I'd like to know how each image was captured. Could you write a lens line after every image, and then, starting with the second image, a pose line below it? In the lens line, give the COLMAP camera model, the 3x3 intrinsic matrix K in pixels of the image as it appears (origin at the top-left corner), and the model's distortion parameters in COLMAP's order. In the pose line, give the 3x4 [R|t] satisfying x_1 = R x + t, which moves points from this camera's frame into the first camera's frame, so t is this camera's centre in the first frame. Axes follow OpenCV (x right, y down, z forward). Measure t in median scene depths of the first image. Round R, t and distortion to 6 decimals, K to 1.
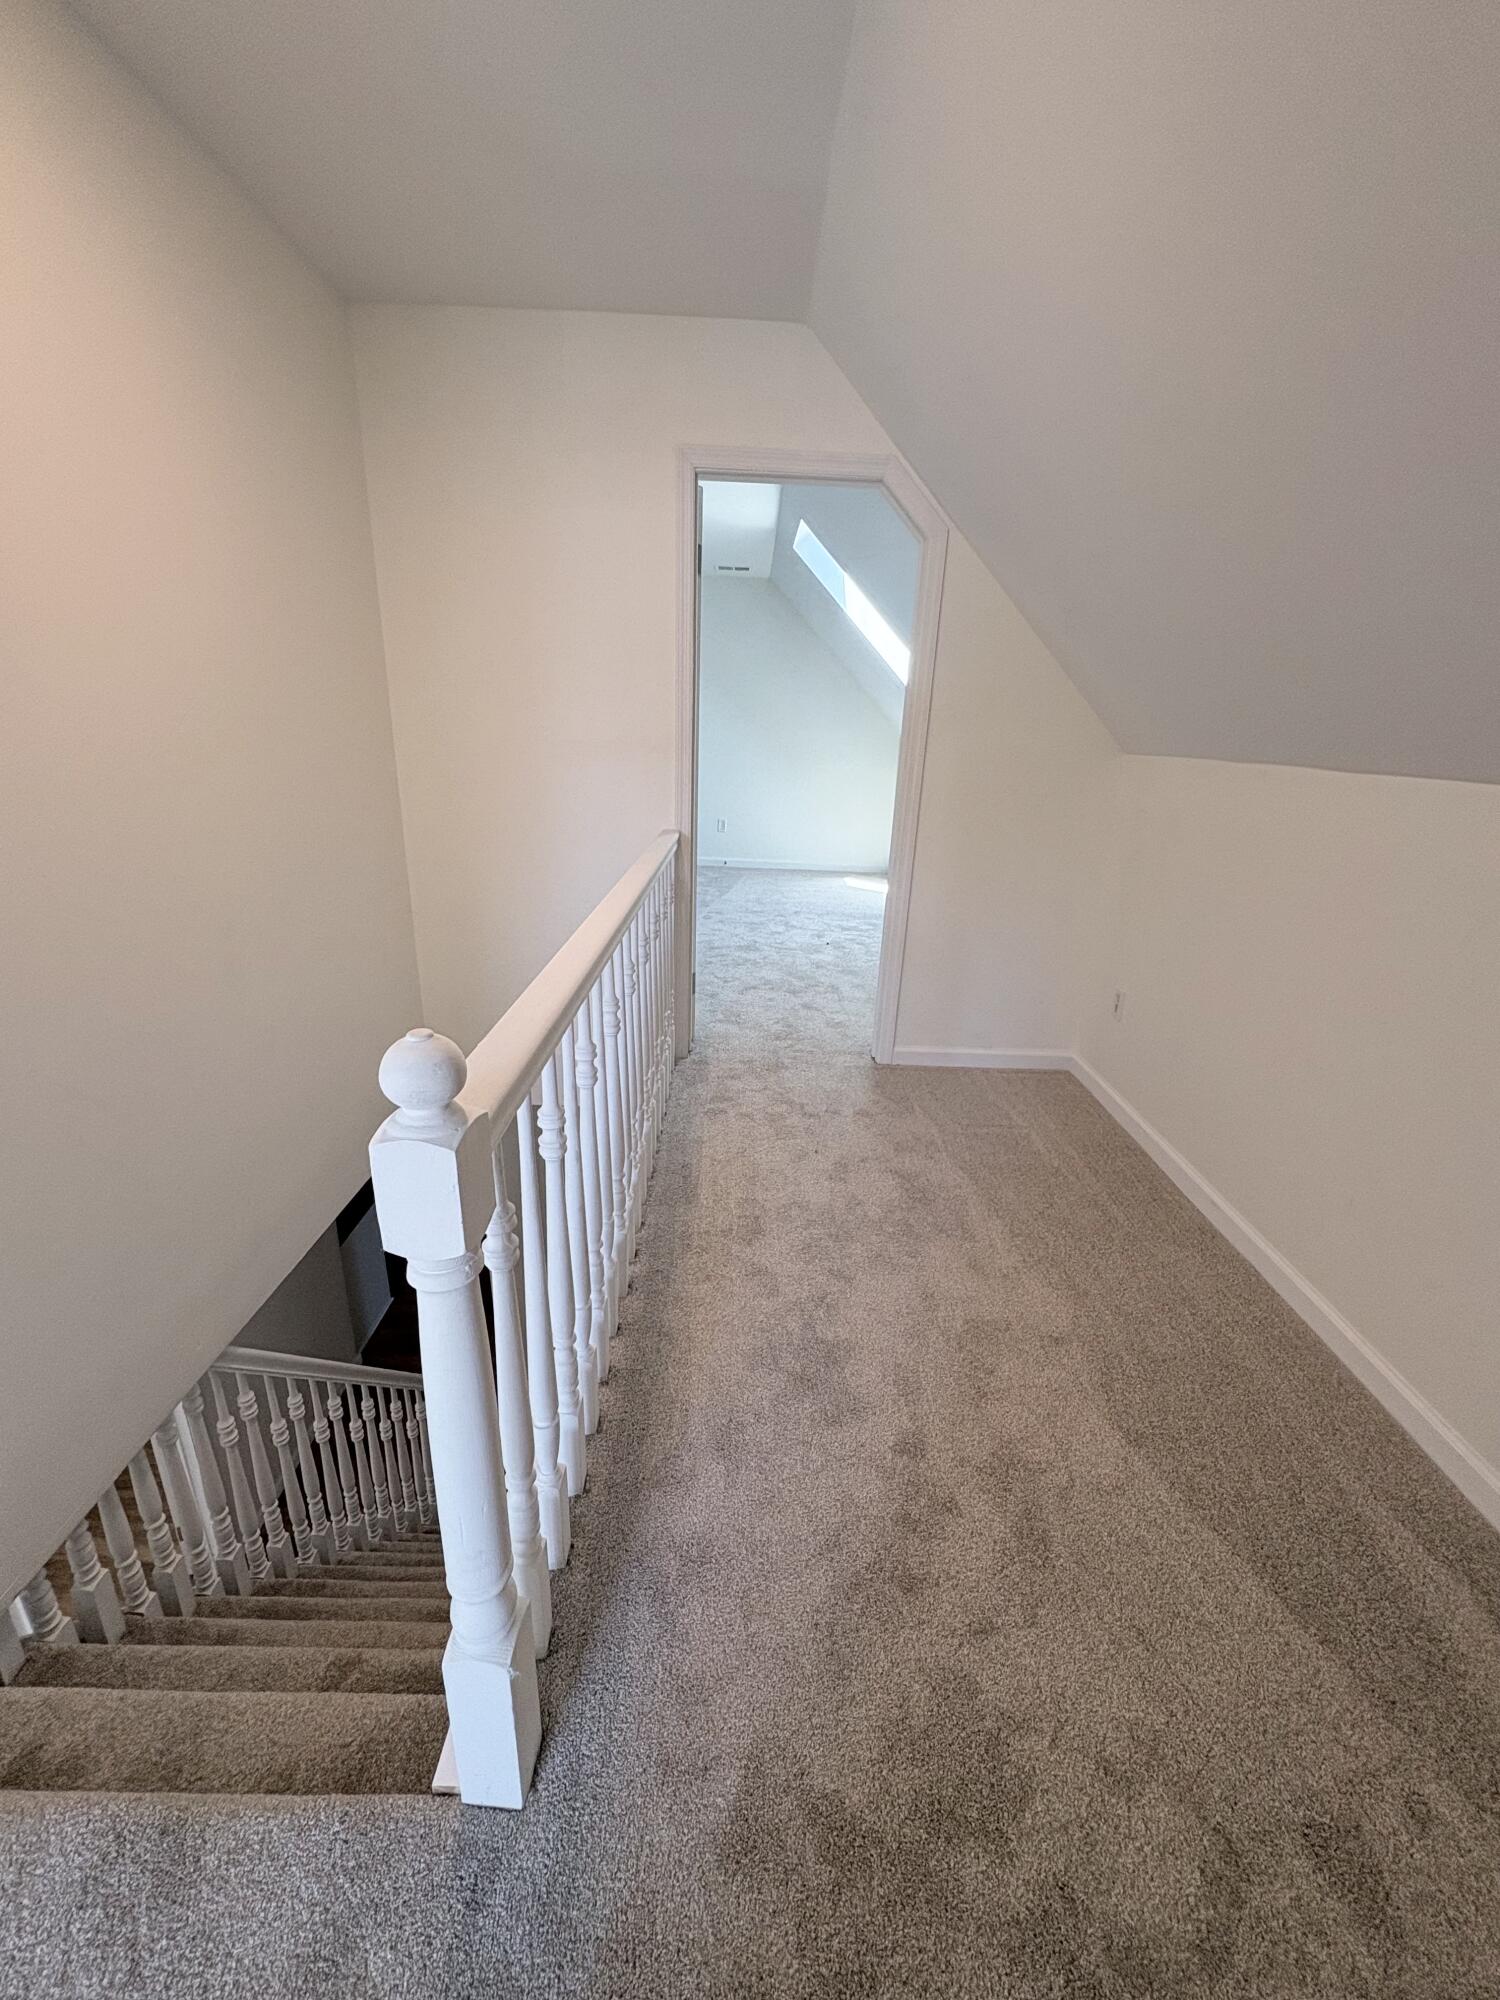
lens RADIAL K [[796.5, 0, 751.8], [0, 796.5, 994.5], [0, 0, 1]] dist [0.001026, -0.000277]
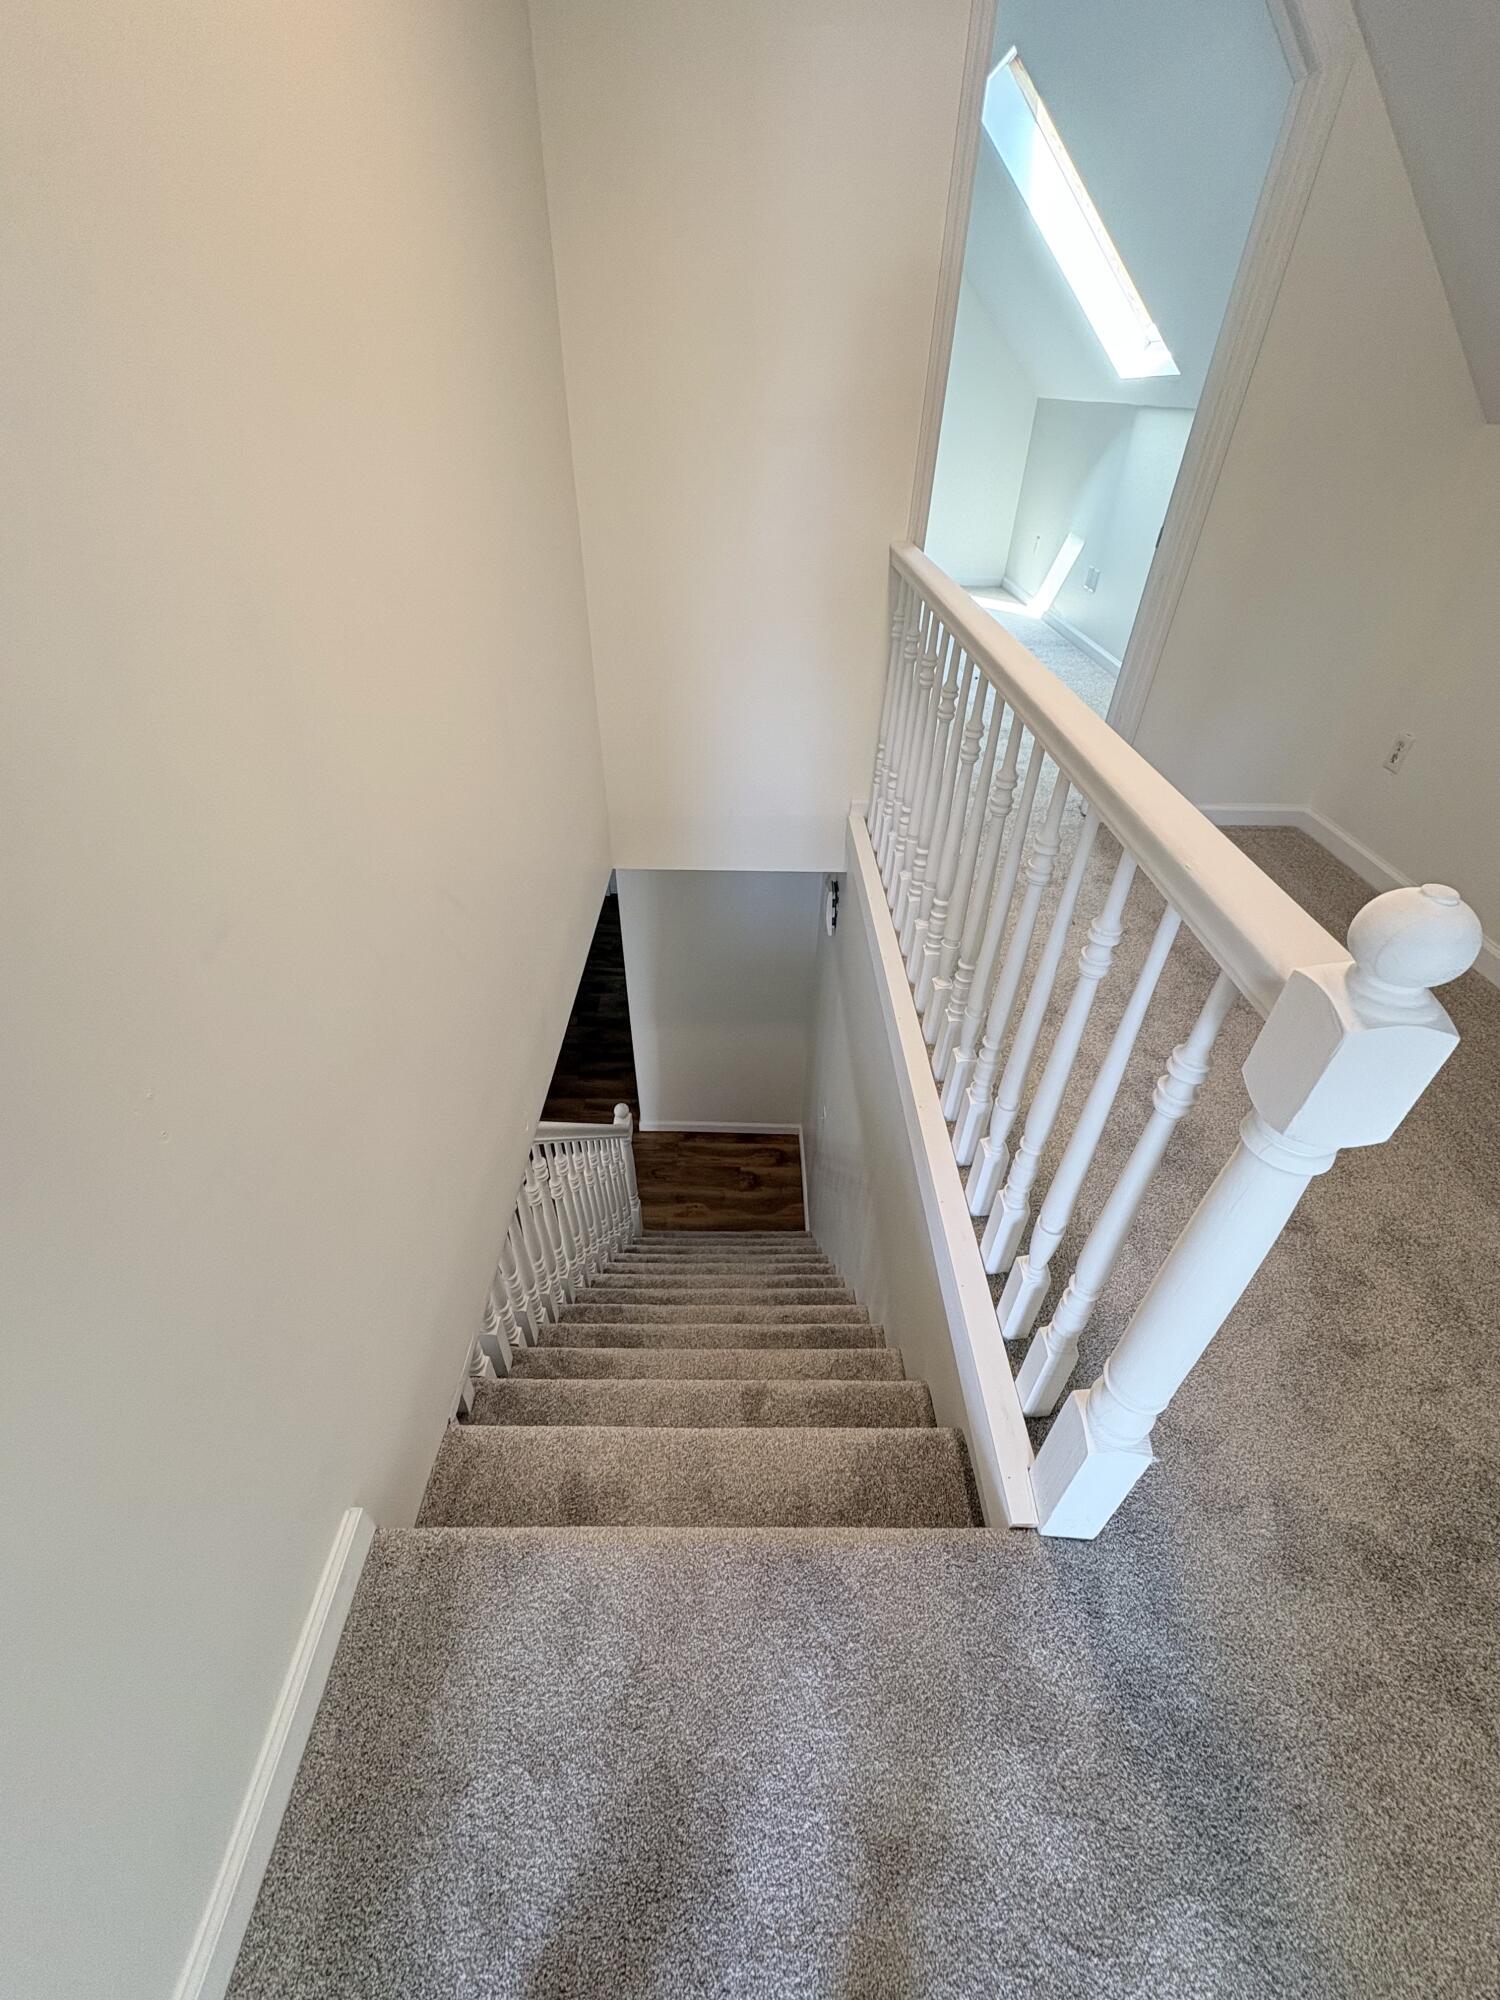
lens RADIAL K [[796.5, 0, 749.7], [0, 796.5, 1000.9], [0, 0, 1]] dist [0.001026, -0.000277]
pose [[0.999892, -0.010014, -0.010796, -0.541761], [0.012978, 0.945674, 0.324858, -0.053250], [0.006956, -0.324963, 0.945701, 0.125521]]
